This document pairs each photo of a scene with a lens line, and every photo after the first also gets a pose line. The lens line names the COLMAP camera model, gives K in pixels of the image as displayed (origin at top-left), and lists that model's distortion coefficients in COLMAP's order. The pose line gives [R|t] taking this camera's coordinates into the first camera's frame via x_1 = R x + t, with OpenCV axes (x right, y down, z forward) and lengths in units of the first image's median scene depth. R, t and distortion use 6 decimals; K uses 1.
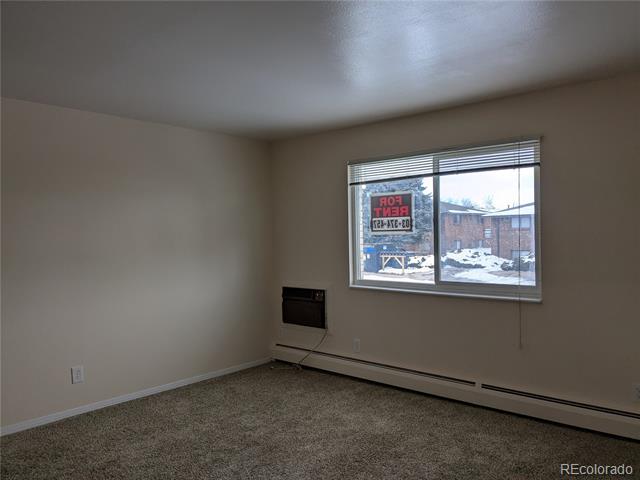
lens RADIAL K [[516.0, 0, 318.0], [0, 516.0, 242.9], [0, 0, 1]] dist [0.035963, -0.028694]
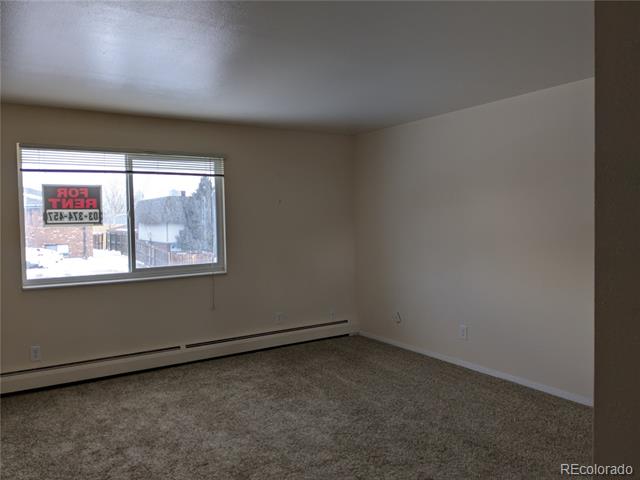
lens RADIAL K [[516.0, 0, 316.7], [0, 516.0, 239.9], [0, 0, 1]] dist [0.035963, -0.028694]
pose [[0.246682, -0.013313, 0.969005, -0.700842], [0.038974, 0.999233, 0.003806, 0.021601], [-0.968312, 0.036827, 0.247012, 0.324678]]
